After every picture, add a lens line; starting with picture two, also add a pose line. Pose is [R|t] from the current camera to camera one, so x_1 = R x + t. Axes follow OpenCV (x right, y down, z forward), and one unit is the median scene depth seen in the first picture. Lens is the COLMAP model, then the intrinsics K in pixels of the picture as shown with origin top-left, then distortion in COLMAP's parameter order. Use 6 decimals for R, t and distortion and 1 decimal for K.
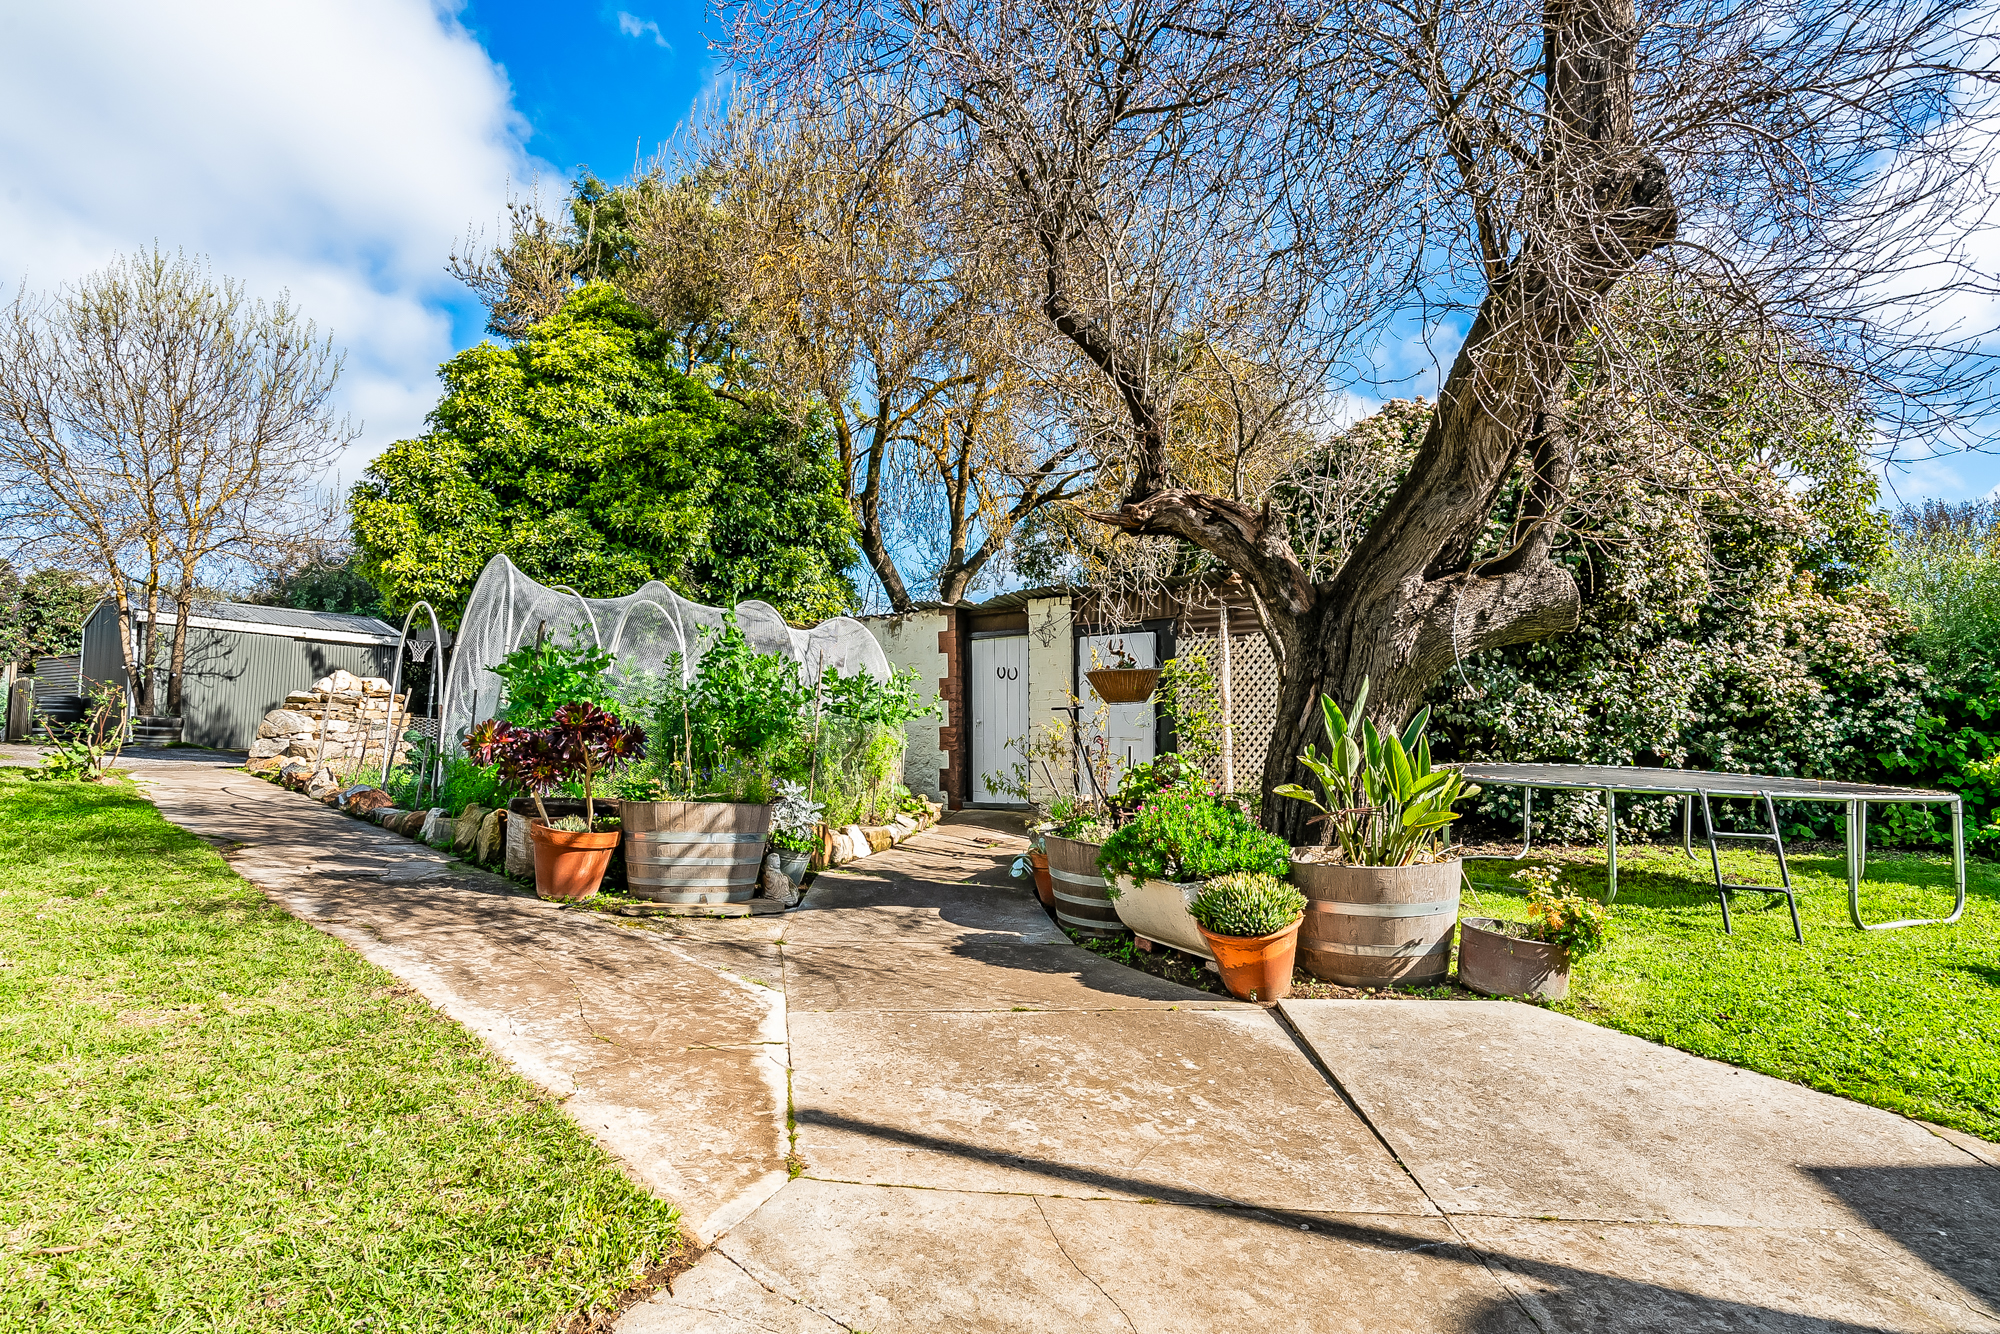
lens RADIAL K [[979.2, 0, 1001.1], [0, 979.2, 676.7], [0, 0, 1]] dist [0.004386, -0.001943]
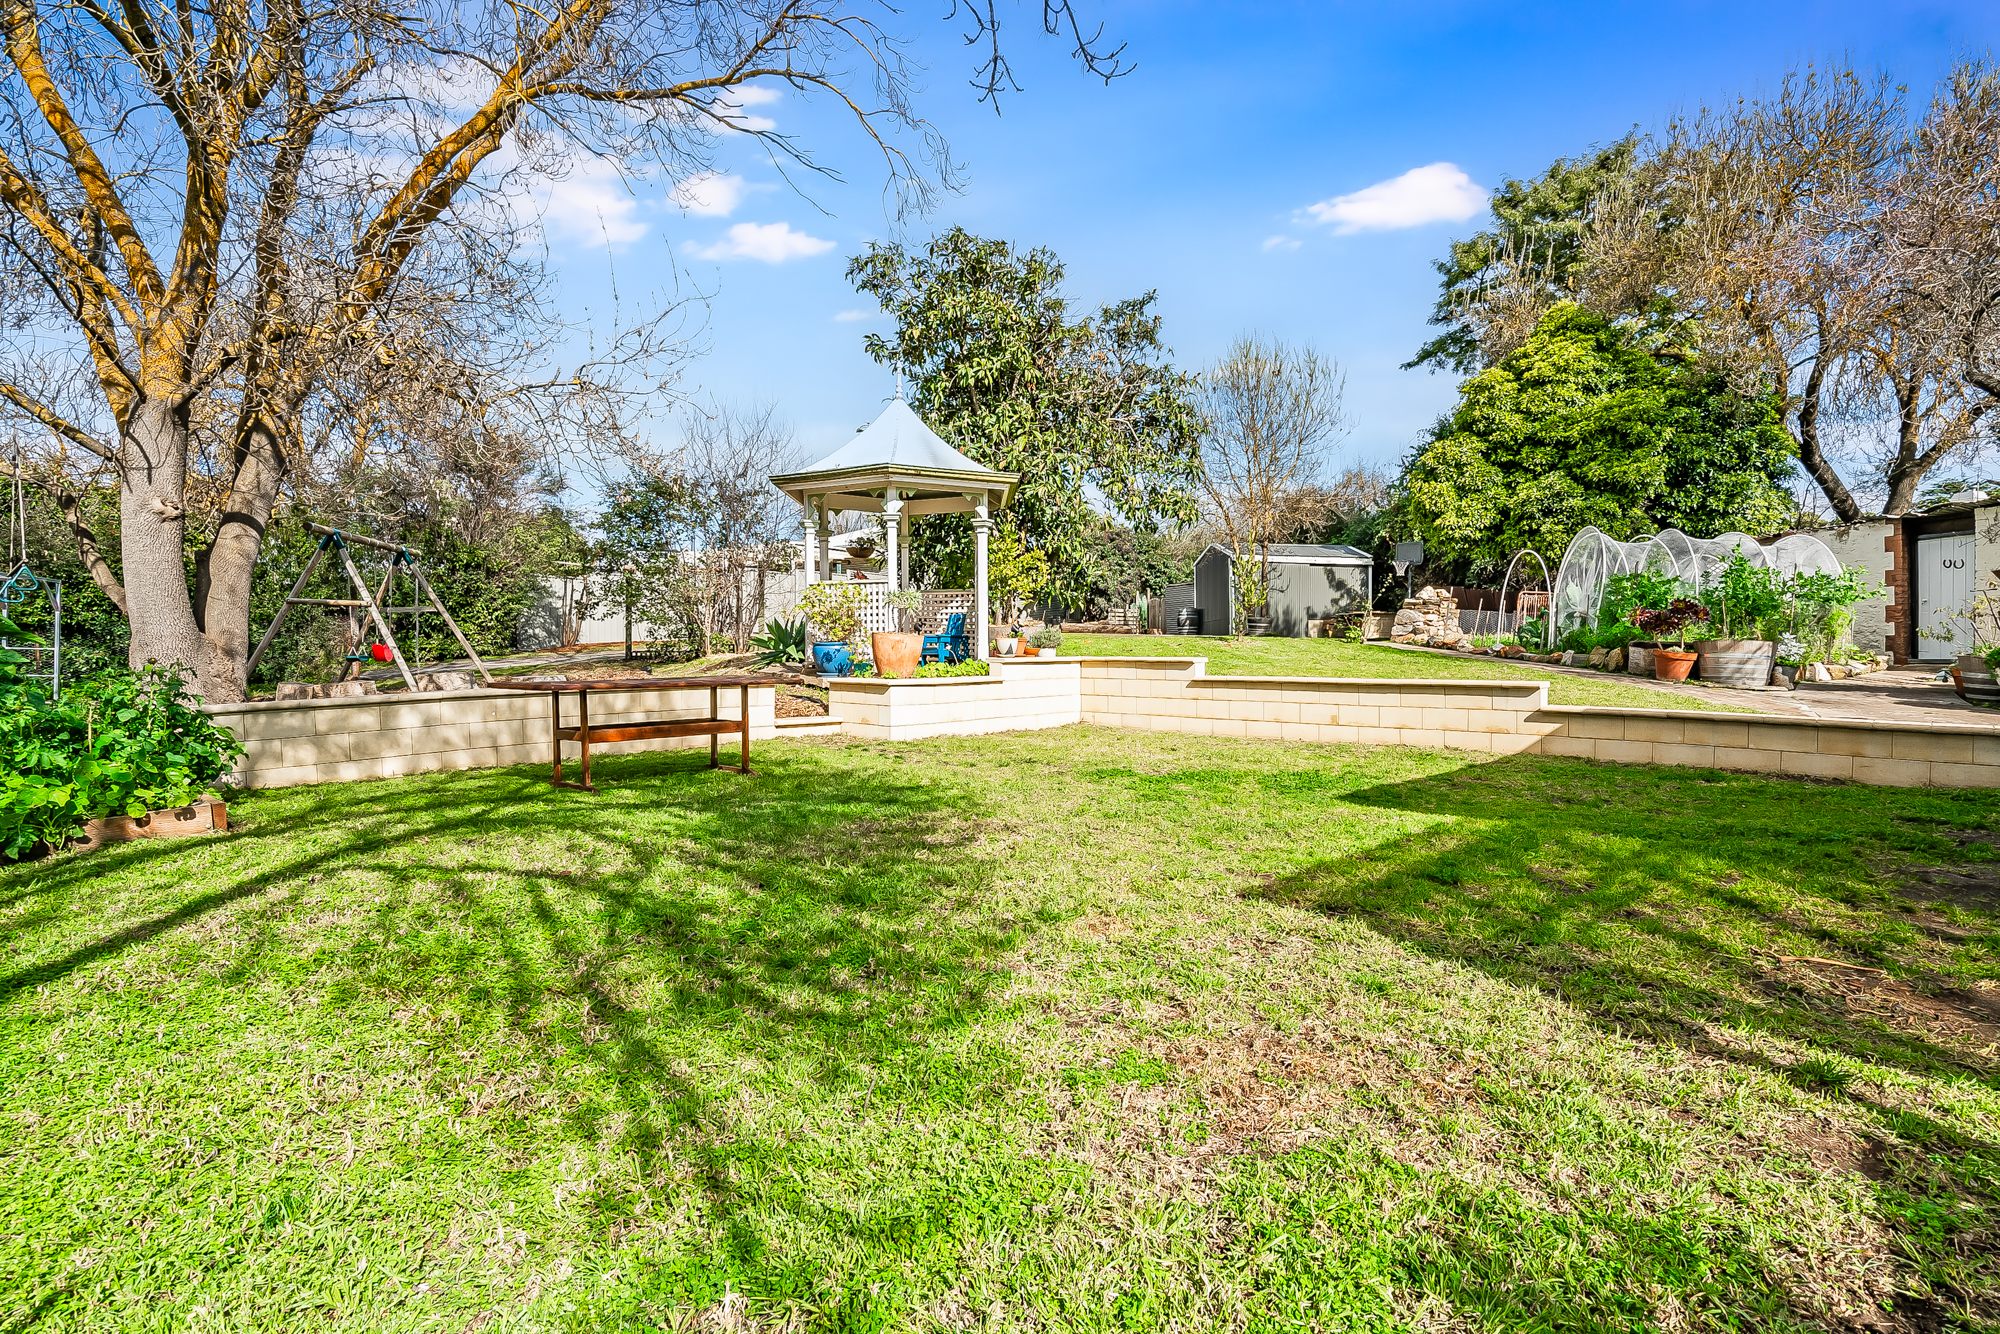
lens RADIAL K [[979.2, 0, 990.7], [0, 979.2, 668.2], [0, 0, 1]] dist [0.004386, -0.001943]
pose [[0.694539, 0.007676, -0.719414, 0.045580], [0.061462, 0.995655, 0.069961, -0.027812], [0.716825, -0.092807, 0.691049, -0.697669]]
